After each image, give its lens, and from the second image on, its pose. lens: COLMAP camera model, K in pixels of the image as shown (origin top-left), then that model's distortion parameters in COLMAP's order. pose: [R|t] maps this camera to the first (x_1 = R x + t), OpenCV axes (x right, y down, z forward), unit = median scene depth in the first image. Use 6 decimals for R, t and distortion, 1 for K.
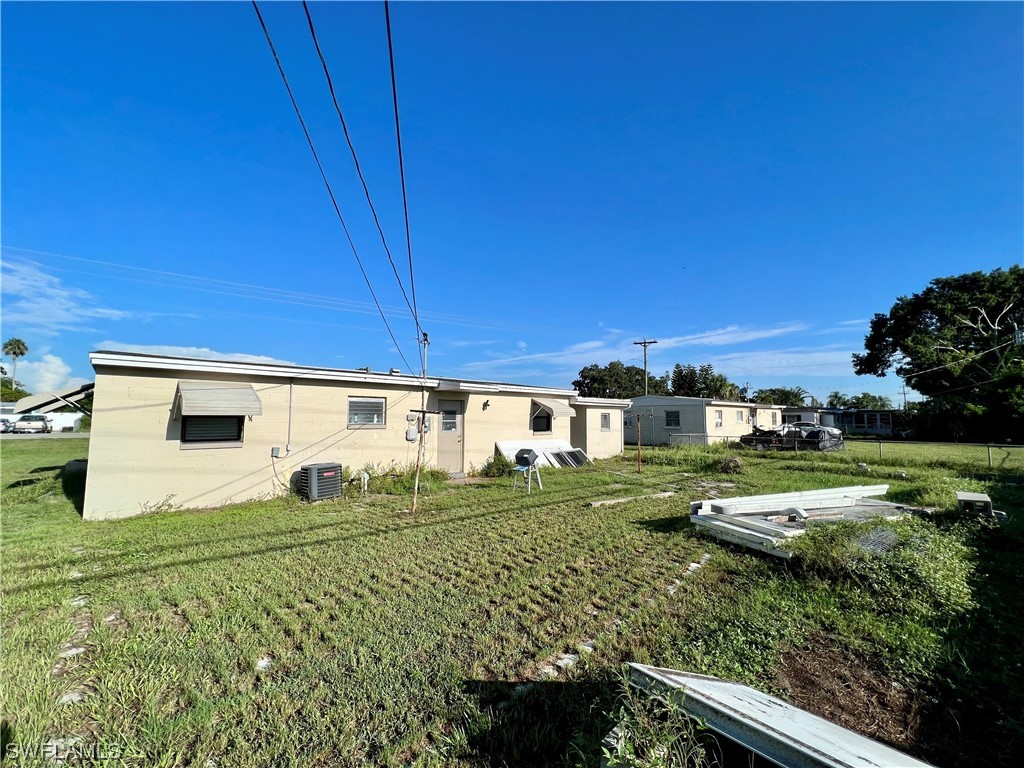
lens RADIAL K [[406.7, 0, 512.0], [0, 406.7, 384.0], [0, 0, 1]] dist [0.000120, 0.000000]
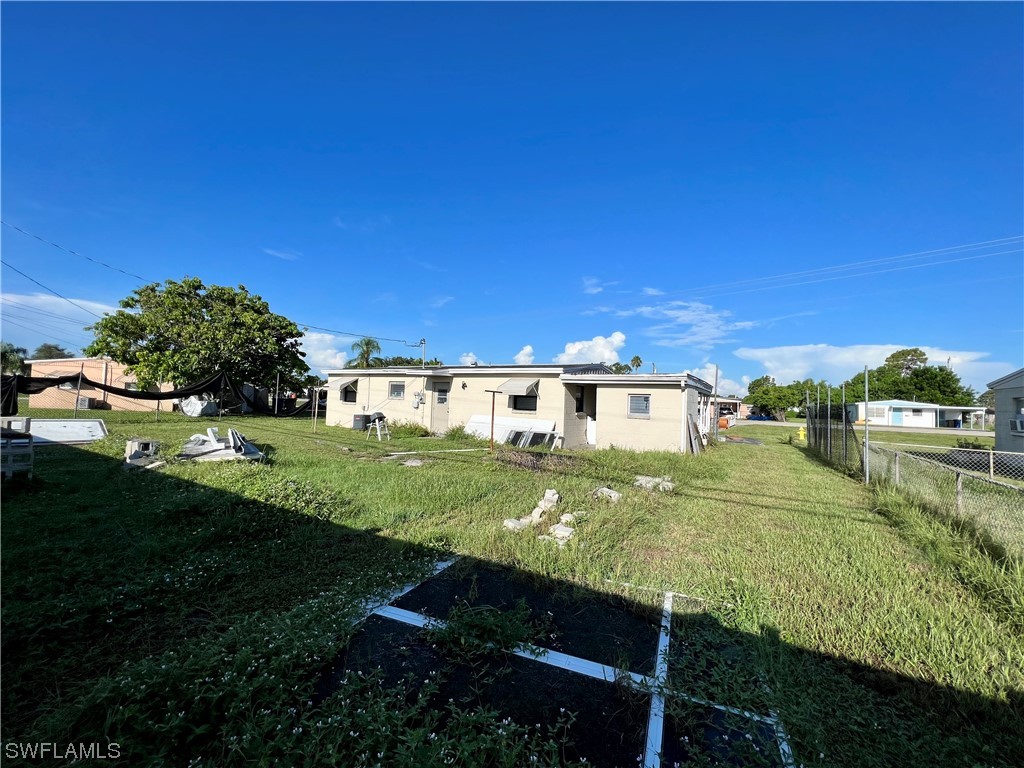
lens RADIAL K [[414.6, 0, 512.0], [0, 414.6, 384.0], [0, 0, 1]] dist [-0.000206, -0.000012]
pose [[0.243456, -0.031195, -0.969410, 1.295010], [0.039137, 0.998985, -0.022318, 0.085717], [0.969122, -0.032507, 0.244429, 0.859961]]
